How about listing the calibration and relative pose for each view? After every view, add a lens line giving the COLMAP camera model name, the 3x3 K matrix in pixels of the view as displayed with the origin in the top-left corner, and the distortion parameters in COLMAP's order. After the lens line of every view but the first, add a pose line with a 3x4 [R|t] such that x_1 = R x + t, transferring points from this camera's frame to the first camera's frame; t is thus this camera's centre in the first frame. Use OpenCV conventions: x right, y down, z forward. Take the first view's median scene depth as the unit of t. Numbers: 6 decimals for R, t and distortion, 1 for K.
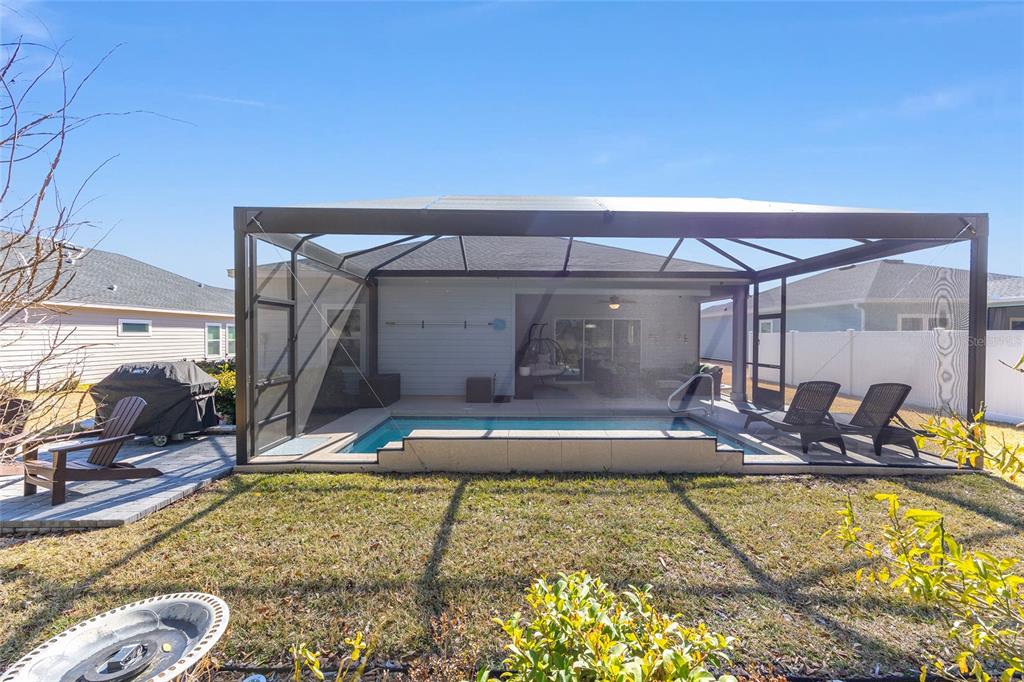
lens RADIAL K [[411.4, 0, 512.1], [0, 411.4, 338.3], [0, 0, 1]] dist [-0.001647, 0.000115]
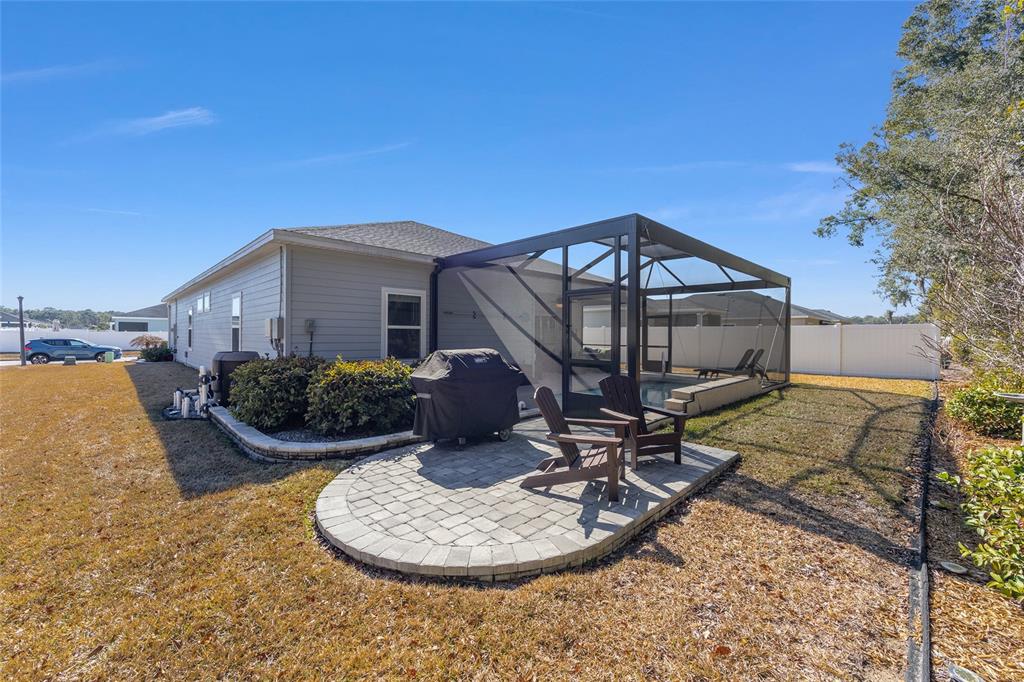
lens RADIAL K [[411.4, 0, 512.1], [0, 411.4, 338.3], [0, 0, 1]] dist [-0.001647, 0.000115]
pose [[0.722778, -0.008143, 0.691032, -1.105295], [0.000659, 0.999938, 0.011094, 0.017541], [-0.691080, -0.007563, 0.722739, 0.238815]]
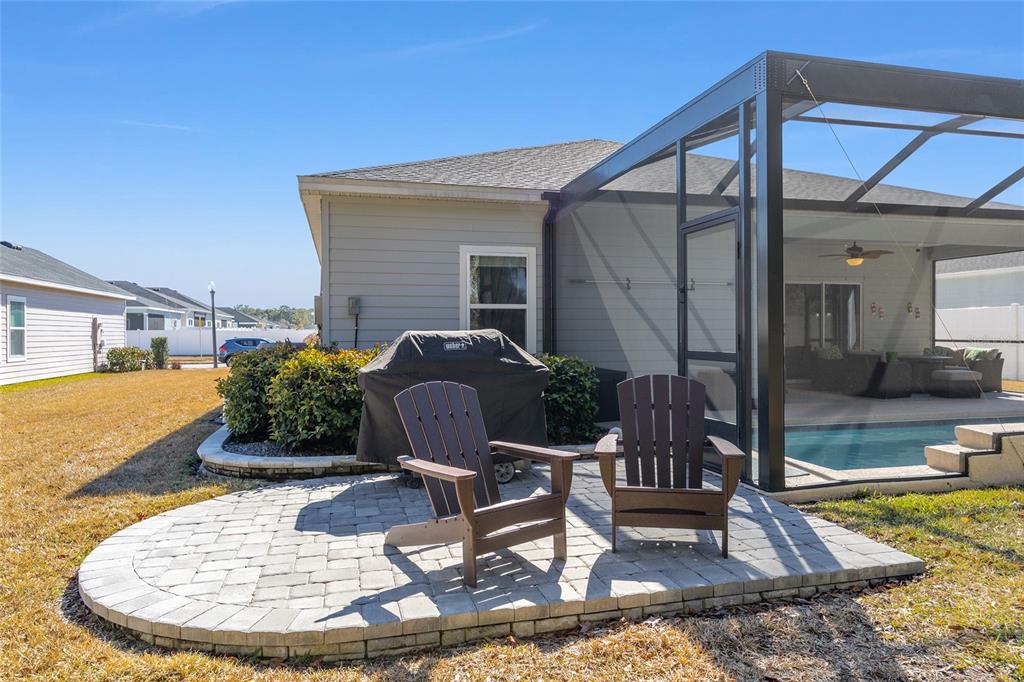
lens RADIAL K [[689.4, 0, 512.0], [0, 689.4, 341.0], [0, 0, 1]] dist [0.006881, 0.001701]
pose [[0.973465, -0.011711, 0.228536, -0.784687], [0.009987, 0.999912, 0.008699, 0.050117], [-0.228617, -0.006185, 0.973497, 0.077699]]
